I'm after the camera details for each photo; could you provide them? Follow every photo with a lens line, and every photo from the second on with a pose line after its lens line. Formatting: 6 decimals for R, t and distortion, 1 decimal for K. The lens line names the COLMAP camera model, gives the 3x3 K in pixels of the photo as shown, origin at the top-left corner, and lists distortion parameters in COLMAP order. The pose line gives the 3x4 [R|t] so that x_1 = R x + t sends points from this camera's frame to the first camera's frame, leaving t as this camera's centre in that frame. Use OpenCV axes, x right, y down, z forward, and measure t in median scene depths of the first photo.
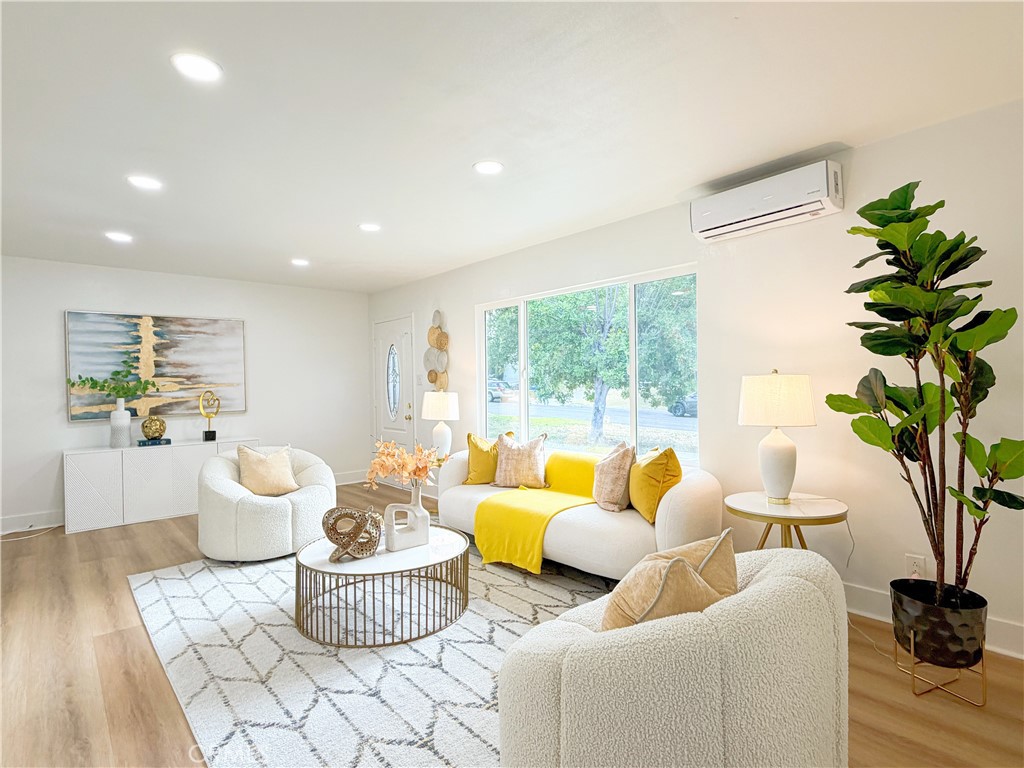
lens RADIAL K [[528.7, 0, 512.0], [0, 528.7, 384.0], [0, 0, 1]] dist [-0.000942, 0.000914]
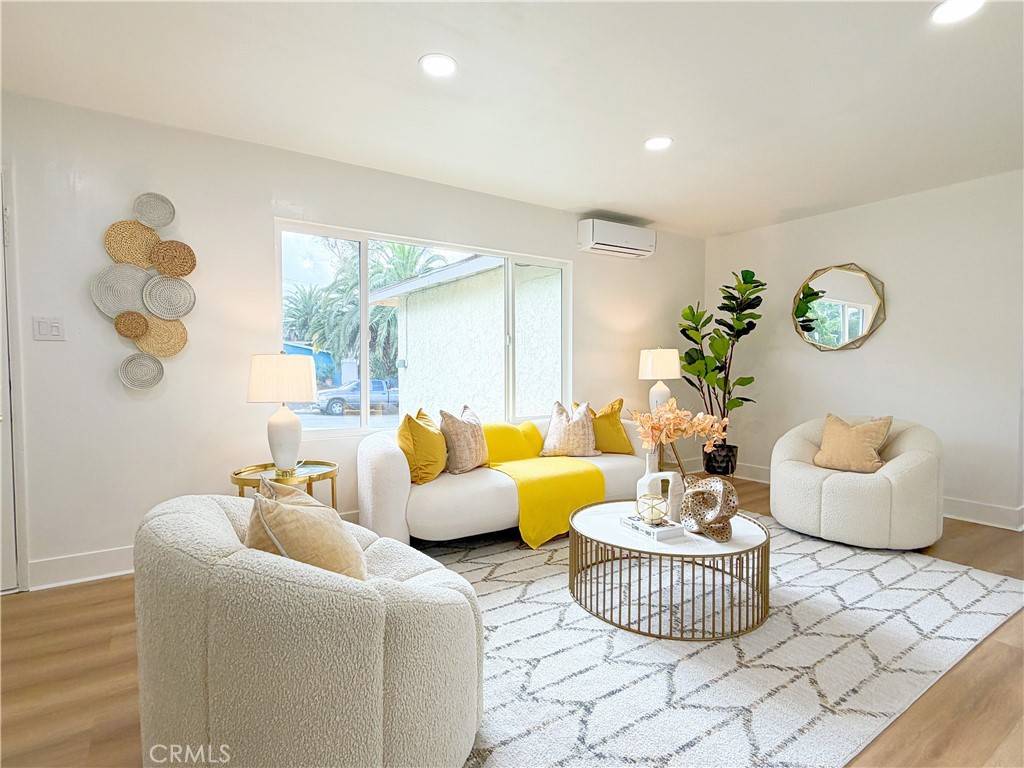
lens RADIAL K [[528.7, 0, 512.0], [0, 528.7, 384.0], [0, 0, 1]] dist [-0.000942, 0.000914]
pose [[0.126826, -0.021097, 0.991701, -1.319436], [-0.001493, 0.999769, 0.021459, 0.064878], [-0.991924, -0.004202, 0.126765, 1.321706]]
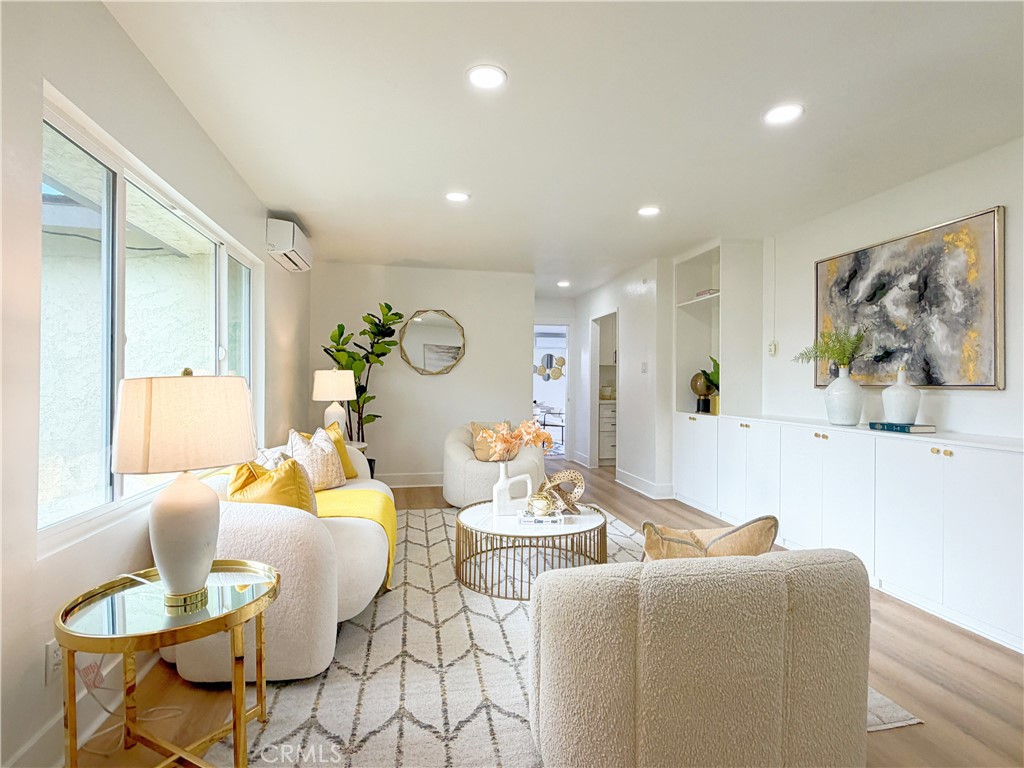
lens RADIAL K [[528.7, 0, 512.0], [0, 528.7, 384.0], [0, 0, 1]] dist [-0.000942, 0.000914]
pose [[-0.866012, 0.005625, 0.499992, -0.884992], [0.004146, 0.999983, -0.004070, 0.041301], [-0.500006, -0.001452, -0.866021, 2.285018]]
